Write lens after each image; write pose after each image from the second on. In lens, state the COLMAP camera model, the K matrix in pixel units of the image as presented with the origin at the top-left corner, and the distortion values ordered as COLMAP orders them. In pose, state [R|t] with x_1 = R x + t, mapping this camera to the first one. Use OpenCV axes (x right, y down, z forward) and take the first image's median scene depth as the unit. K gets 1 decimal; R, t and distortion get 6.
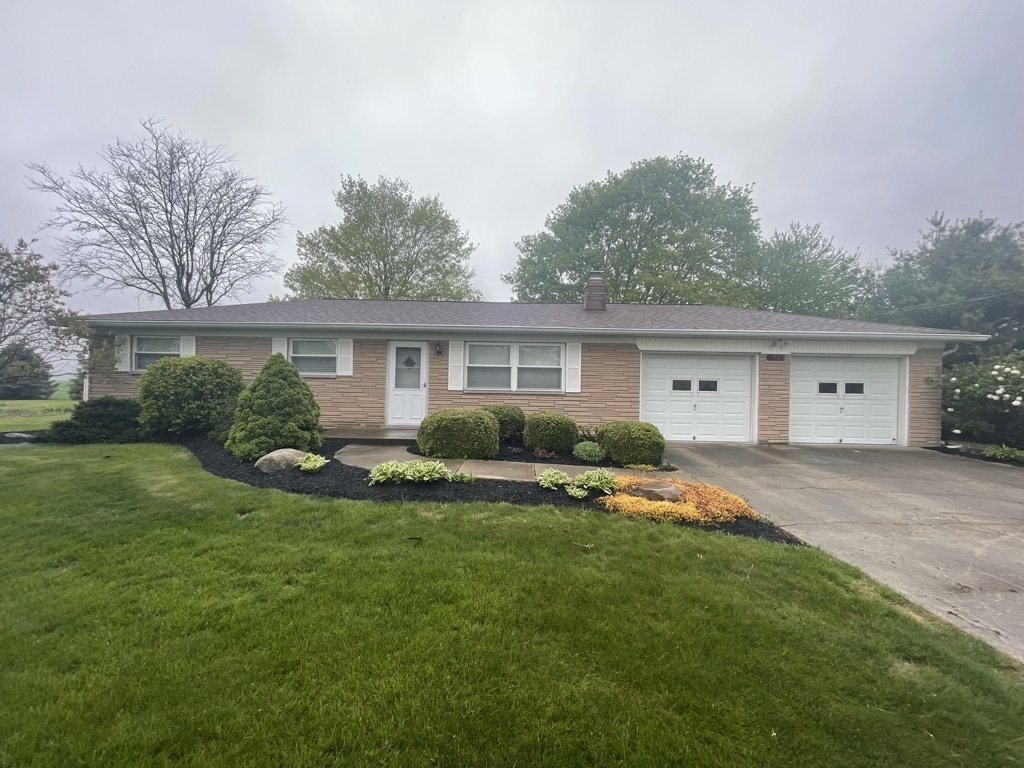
lens RADIAL K [[411.7, 0, 512.0], [0, 411.7, 384.0], [0, 0, 1]] dist [-0.001863, -0.000121]
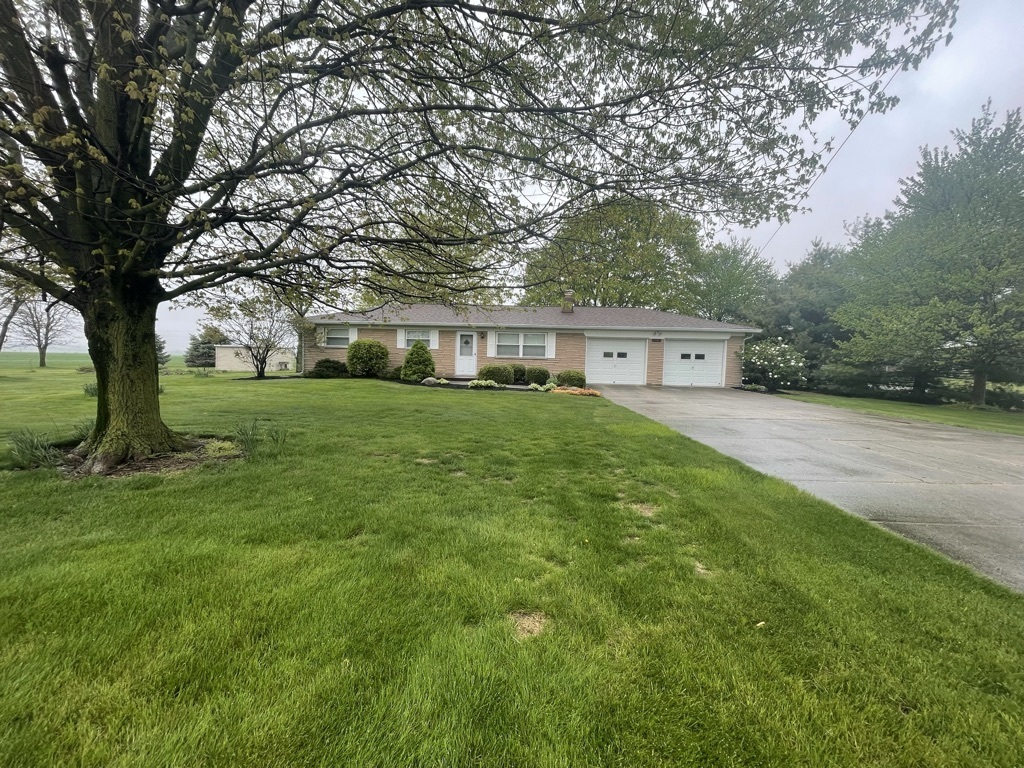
lens RADIAL K [[411.7, 0, 512.0], [0, 411.7, 384.0], [0, 0, 1]] dist [-0.001863, -0.000121]
pose [[0.999767, 0.005963, -0.020740, 0.004303], [-0.004750, 0.998300, 0.058083, 0.030572], [0.021052, -0.057971, 0.998096, -0.947788]]
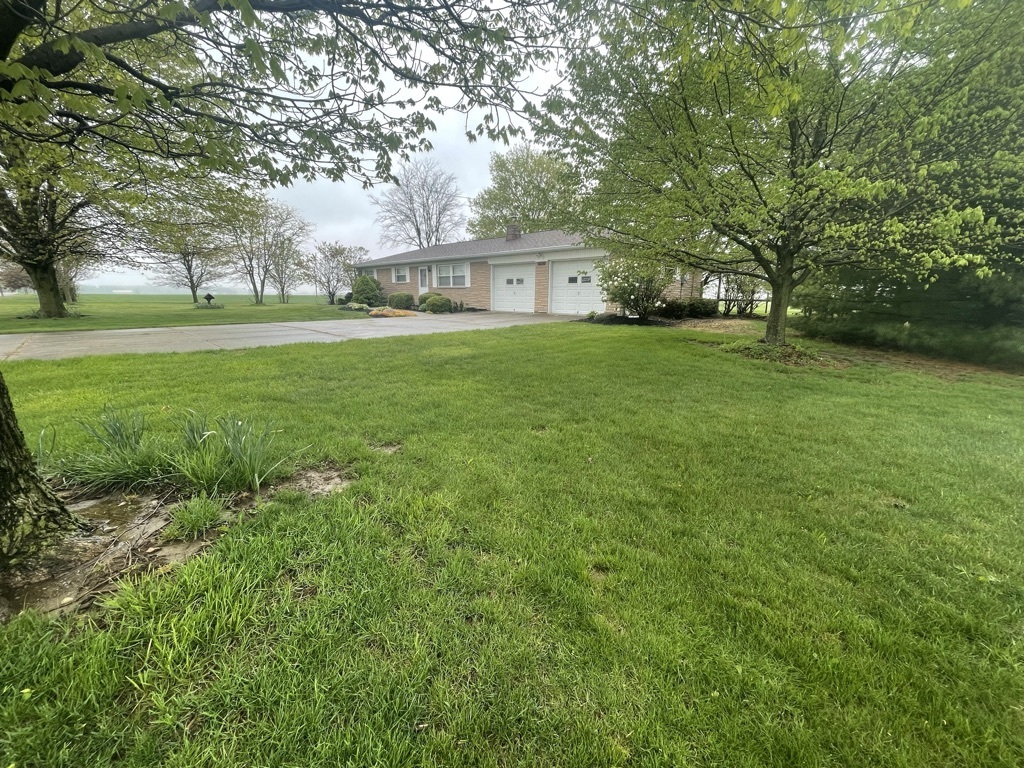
lens RADIAL K [[411.7, 0, 512.0], [0, 411.7, 384.0], [0, 0, 1]] dist [-0.001863, -0.000121]
pose [[0.725311, 0.130557, -0.675928, 1.795932], [0.014706, 0.978690, 0.204817, 0.077254], [0.688264, -0.158496, 0.707934, -0.412046]]
